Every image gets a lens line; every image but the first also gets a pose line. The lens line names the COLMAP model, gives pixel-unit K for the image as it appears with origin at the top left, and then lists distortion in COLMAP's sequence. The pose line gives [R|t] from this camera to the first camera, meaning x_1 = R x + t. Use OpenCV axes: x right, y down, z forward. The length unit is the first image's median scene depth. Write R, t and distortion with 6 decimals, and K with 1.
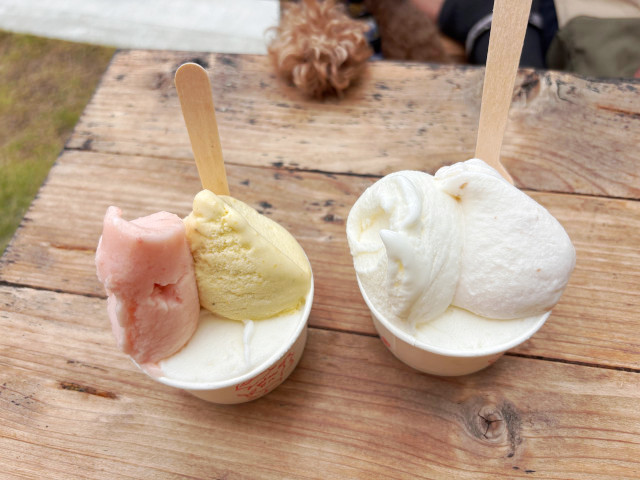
lens RADIAL K [[505.8, 0, 316.8], [0, 505.8, 239.7], [0, 0, 1]] dist [-0.002118, 0.001335]
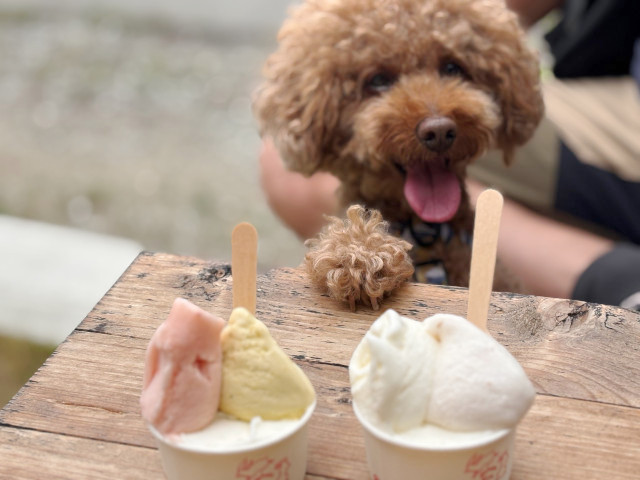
lens RADIAL K [[1305.9, 0, 320.2], [0, 1305.9, 240.3], [0, 0, 1]] dist [0.364856, 0.000000]
pose [[0.990795, 0.091227, -0.100009, 0.206789], [-0.128469, 0.866535, -0.482299, 0.924298], [0.042663, 0.490708, 0.870279, -1.378046]]
